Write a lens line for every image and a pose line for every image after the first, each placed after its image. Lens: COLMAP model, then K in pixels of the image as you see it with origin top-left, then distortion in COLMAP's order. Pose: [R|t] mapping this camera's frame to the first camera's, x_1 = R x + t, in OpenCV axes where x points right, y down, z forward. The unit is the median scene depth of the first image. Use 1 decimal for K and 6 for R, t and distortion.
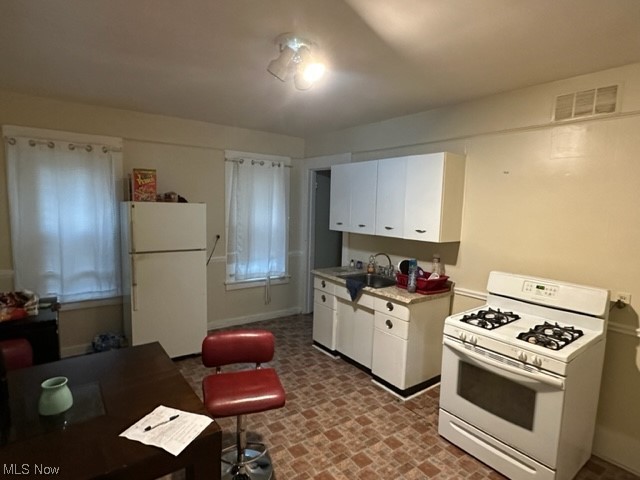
lens RADIAL K [[352.2, 0, 320.0], [0, 352.2, 240.0], [0, 0, 1]] dist [0.000894, 0.000347]
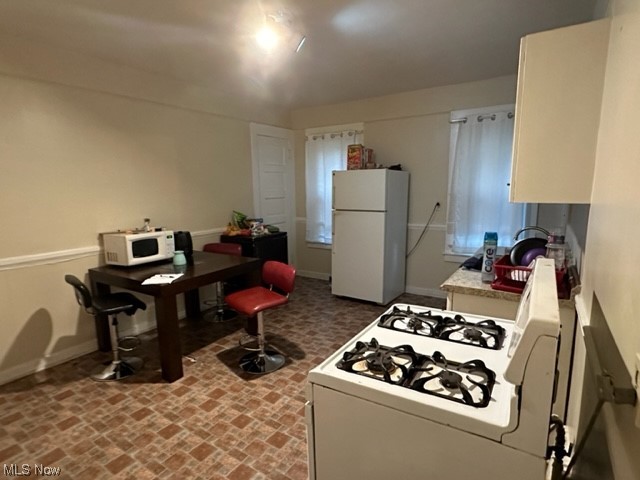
lens RADIAL K [[359.4, 0, 320.0], [0, 359.4, 240.0], [0, 0, 1]] dist [0.000616, 0.000033]
pose [[0.366068, 0.105561, -0.924582, 0.528855], [-0.073260, 0.993731, 0.084450, 0.029201], [0.927700, 0.036820, 0.371506, 0.330524]]
